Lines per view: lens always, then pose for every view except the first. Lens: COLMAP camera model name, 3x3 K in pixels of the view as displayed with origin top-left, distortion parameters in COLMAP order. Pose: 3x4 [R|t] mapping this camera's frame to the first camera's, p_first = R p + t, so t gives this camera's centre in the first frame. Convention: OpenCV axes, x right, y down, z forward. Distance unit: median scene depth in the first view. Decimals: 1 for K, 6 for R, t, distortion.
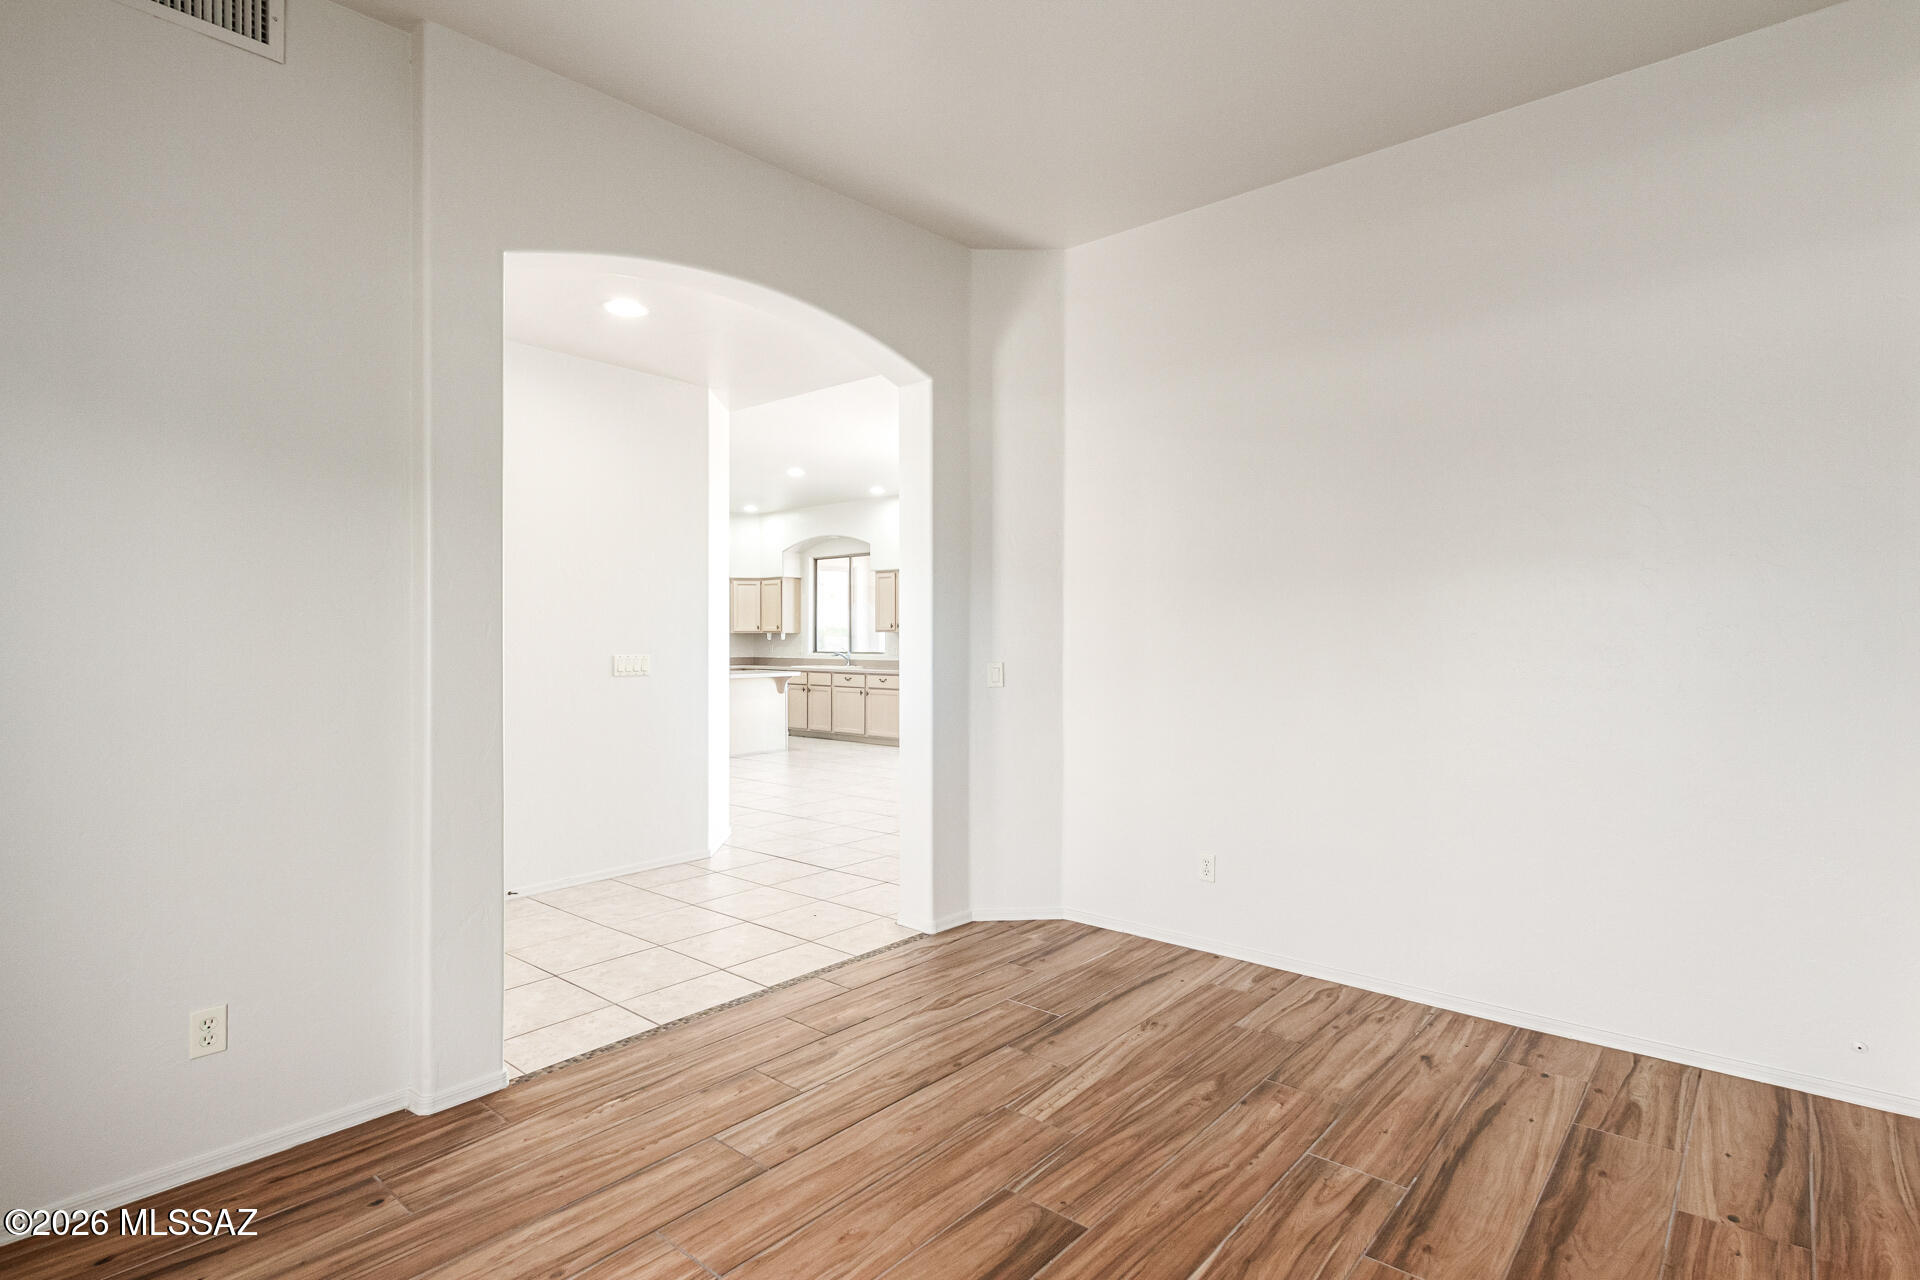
lens RADIAL K [[944.2, 0, 967.1], [0, 944.2, 695.6], [0, 0, 1]] dist [0.018373, -0.006800]
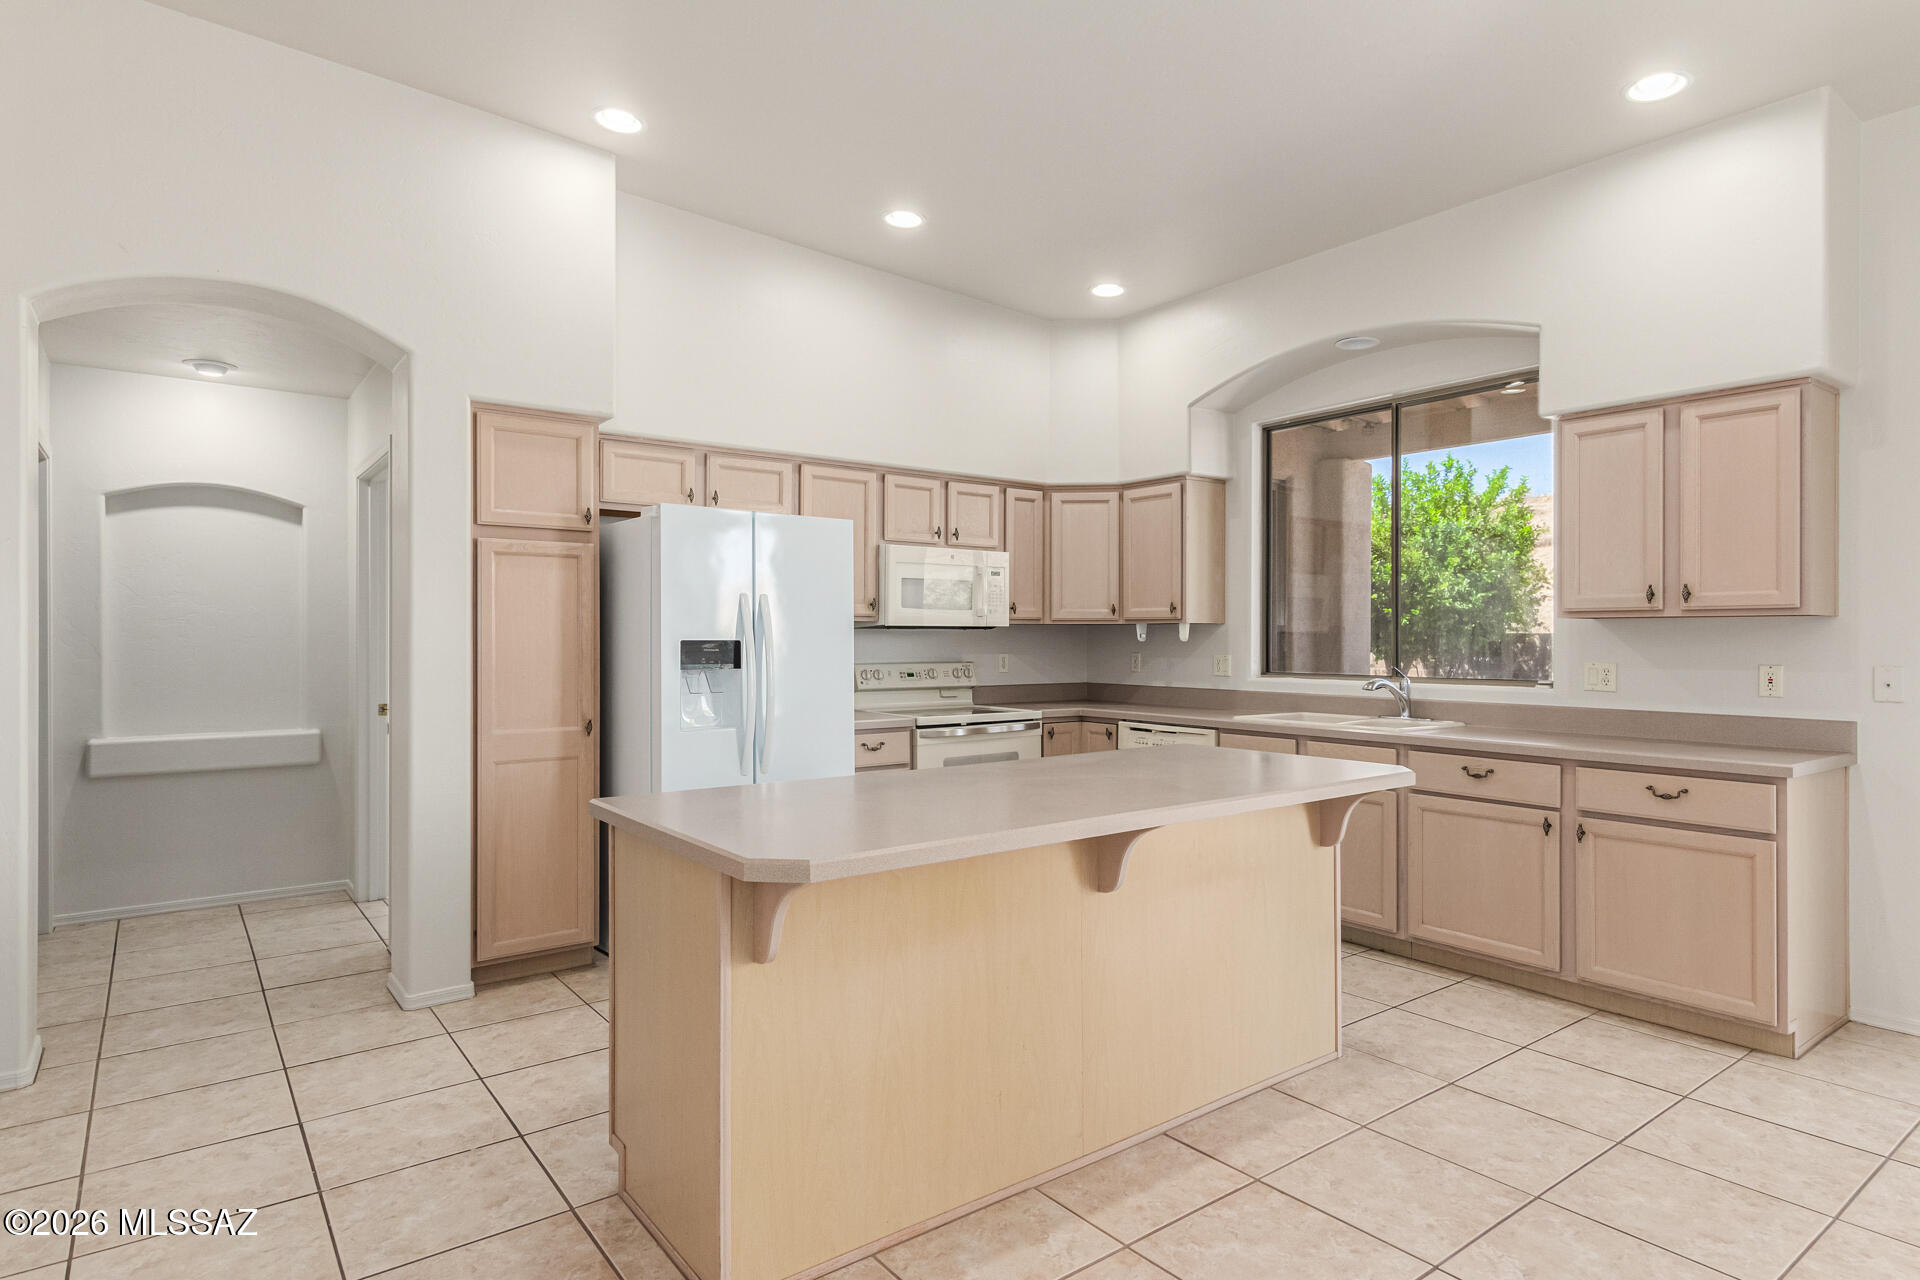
lens RADIAL K [[1051.0, 0, 974.5], [0, 1051.0, 636.6], [0, 0, 1]] dist [0.004206, 0.003051]
pose [[0.978414, -0.002360, -0.206641, -0.193665], [-0.010250, 0.998150, -0.059930, -0.035602], [0.206400, 0.060754, 0.976580, 0.583925]]
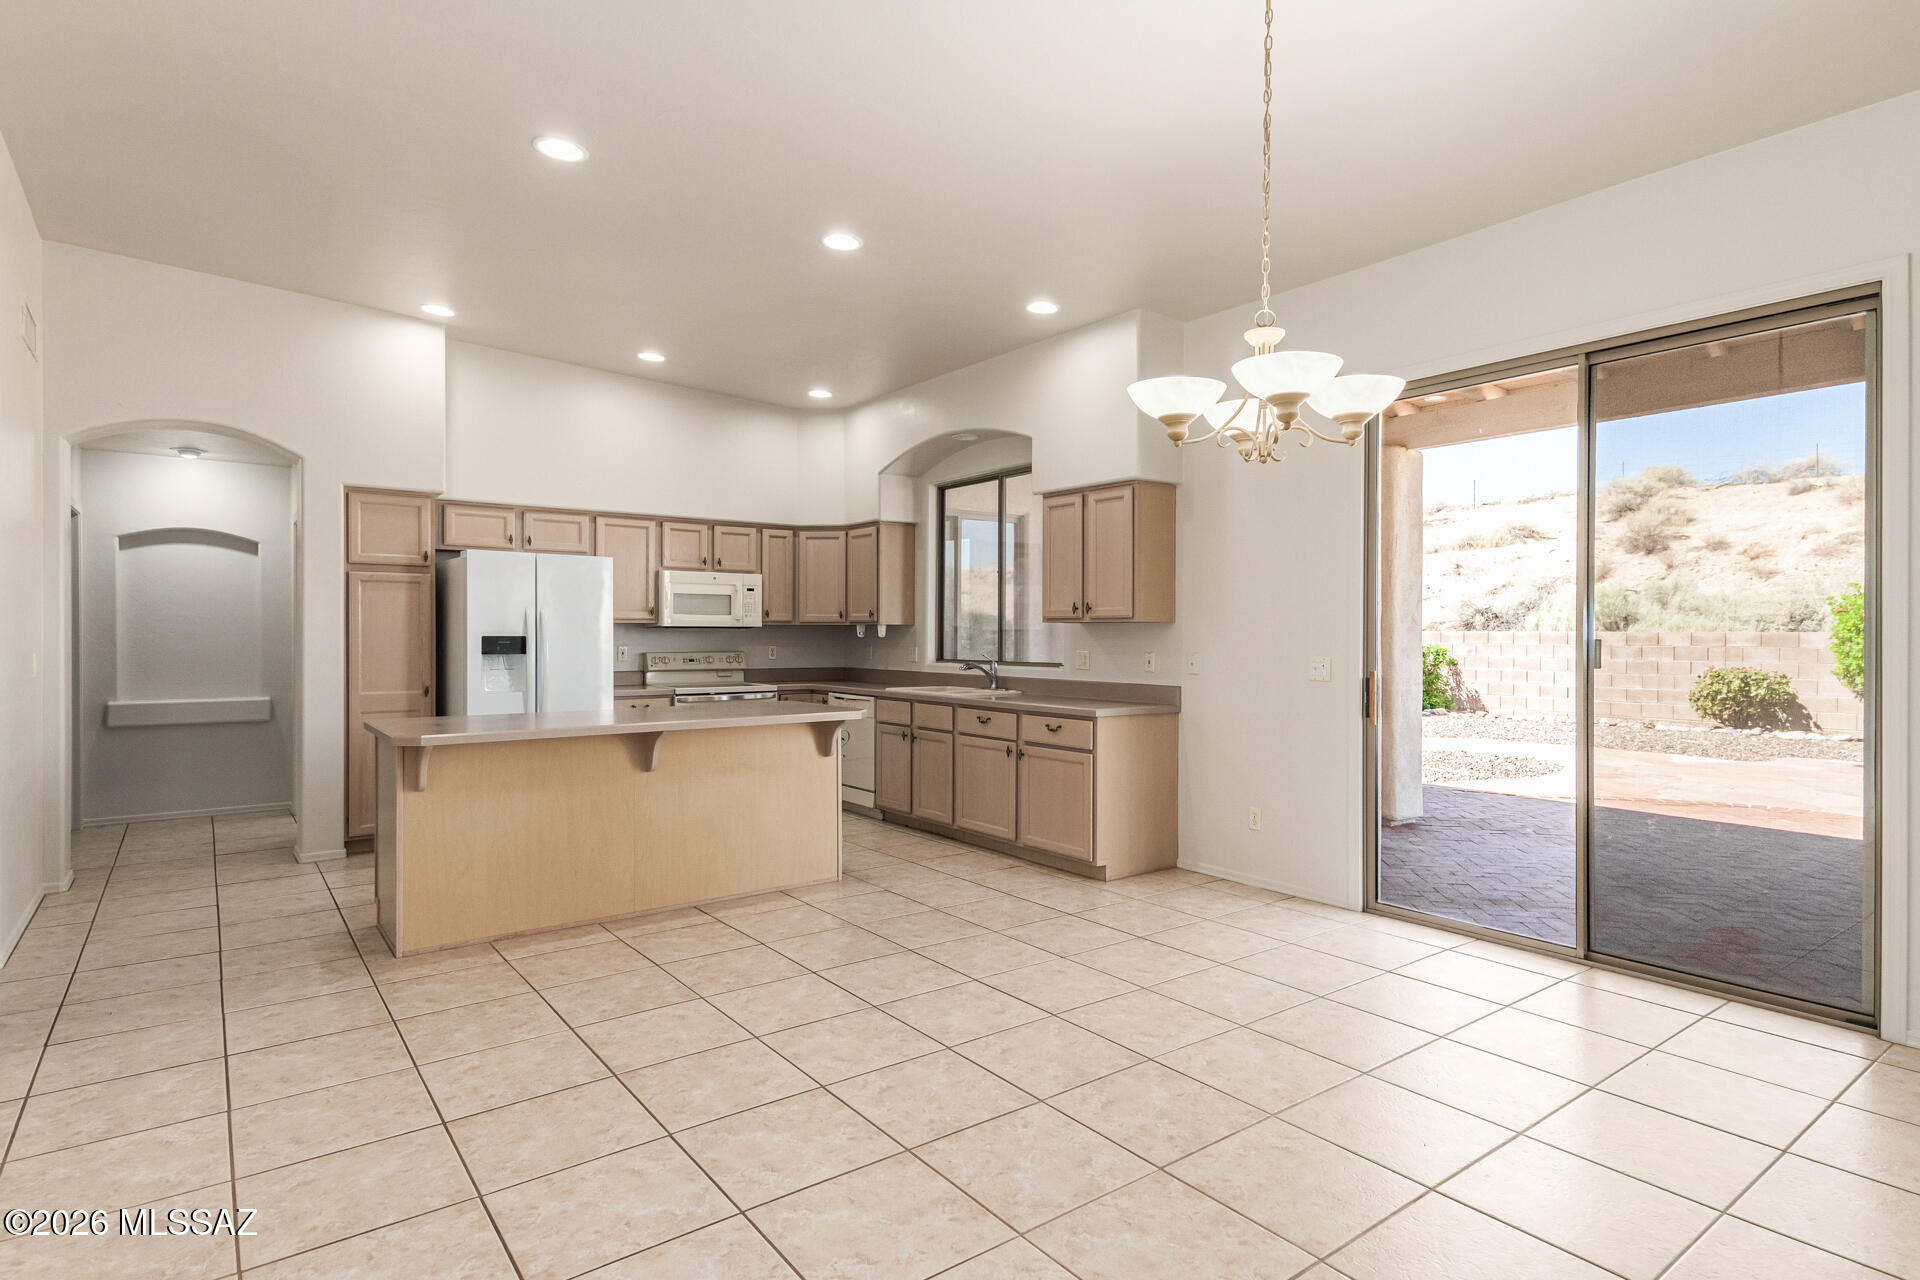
lens RADIAL K [[999.8, 0, 970.8], [0, 999.8, 636.0], [0, 0, 1]] dist [0.019929, -0.001920]
pose [[0.977491, -0.000132, -0.210979, -0.024403], [-0.012294, 0.998265, -0.057584, -0.028059], [0.210621, 0.058882, 0.975793, 0.462232]]
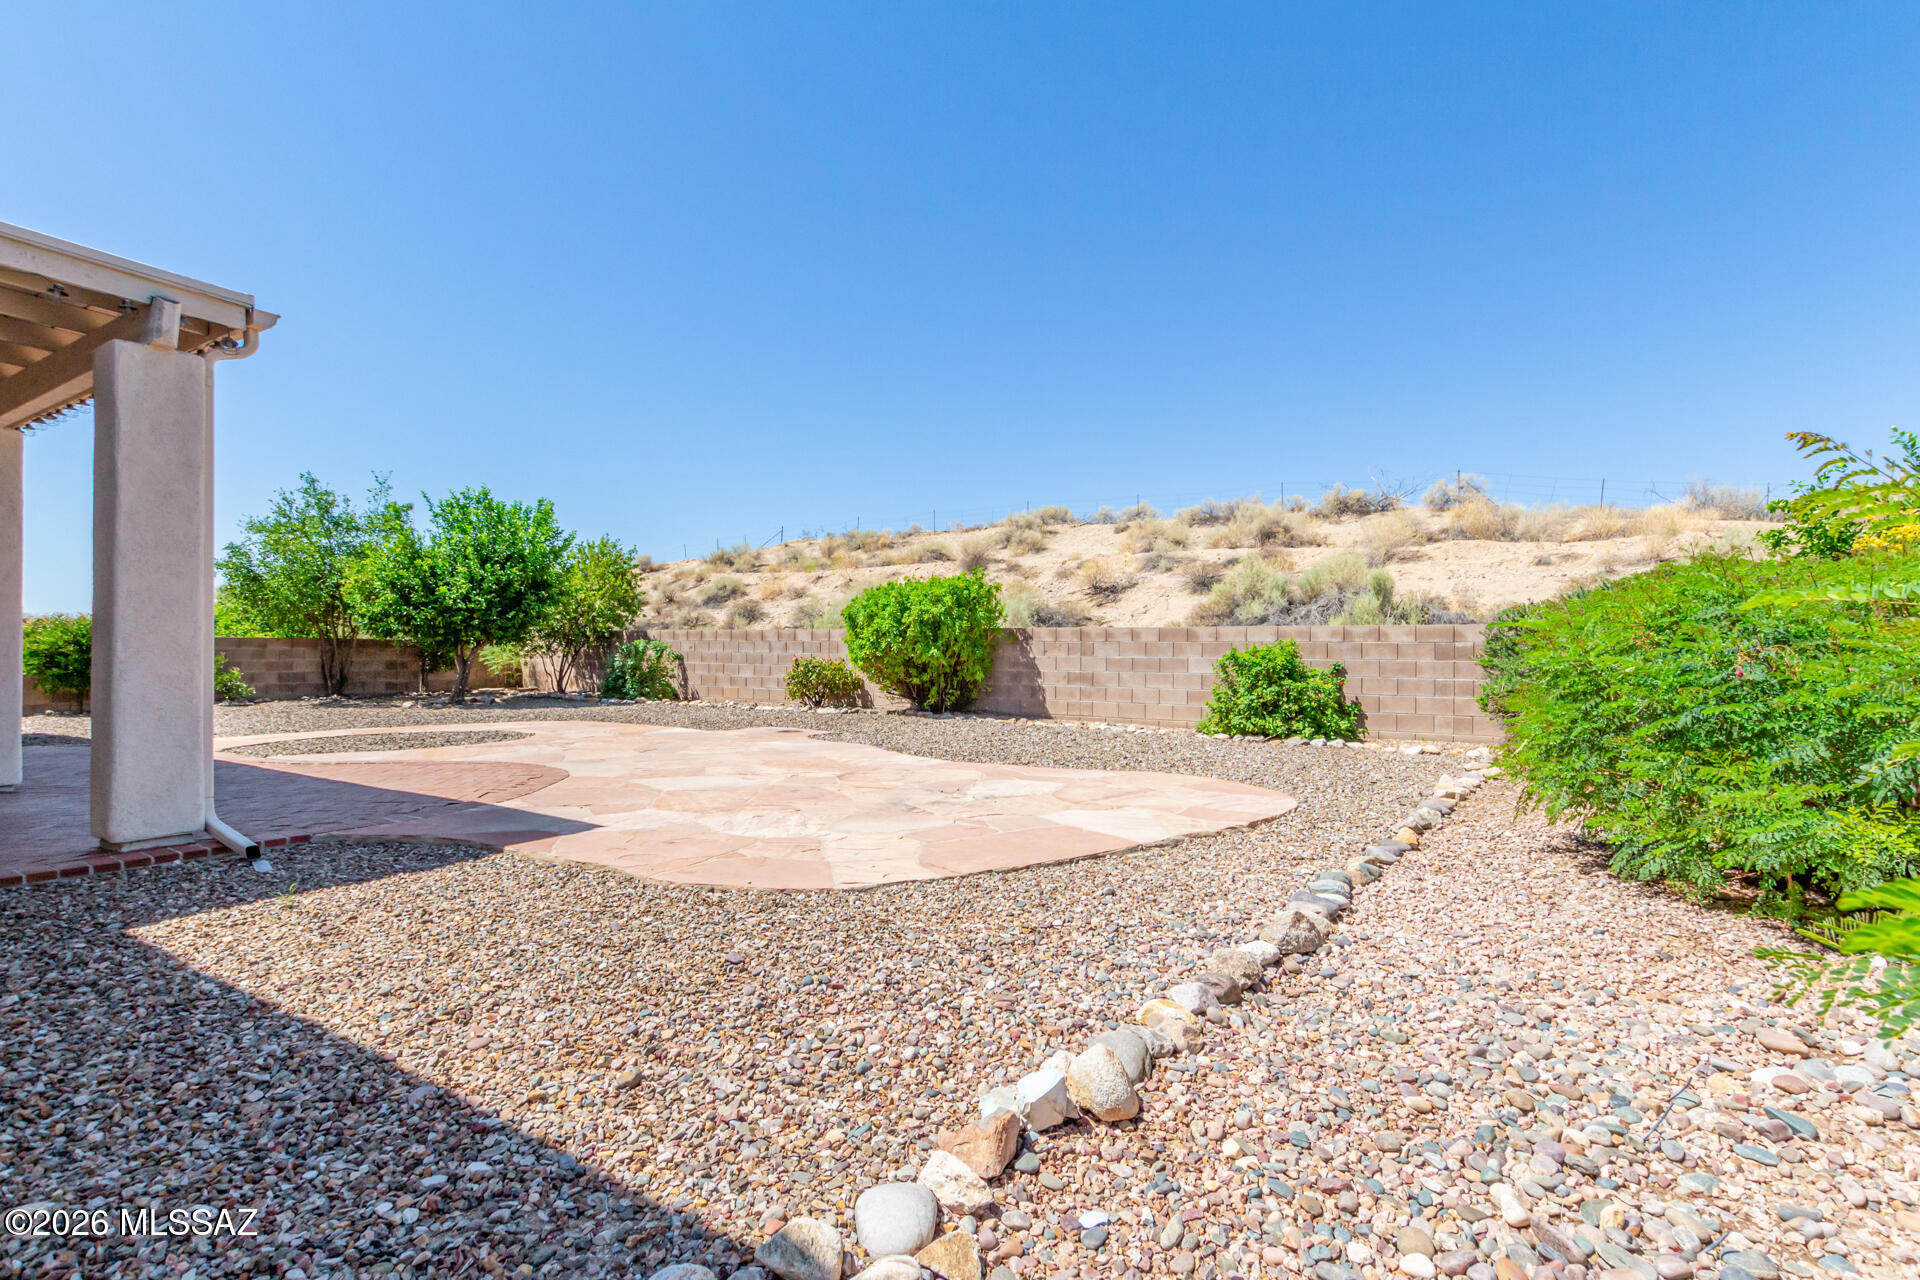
lens RADIAL K [[944.2, 0, 987.6], [0, 944.2, 649.0], [0, 0, 1]] dist [0.018373, -0.006800]
pose [[0.987269, 0.002603, 0.159038, 0.566116], [0.006601, 0.998334, -0.057314, -0.005374], [-0.158923, 0.057634, 0.985607, 0.436882]]
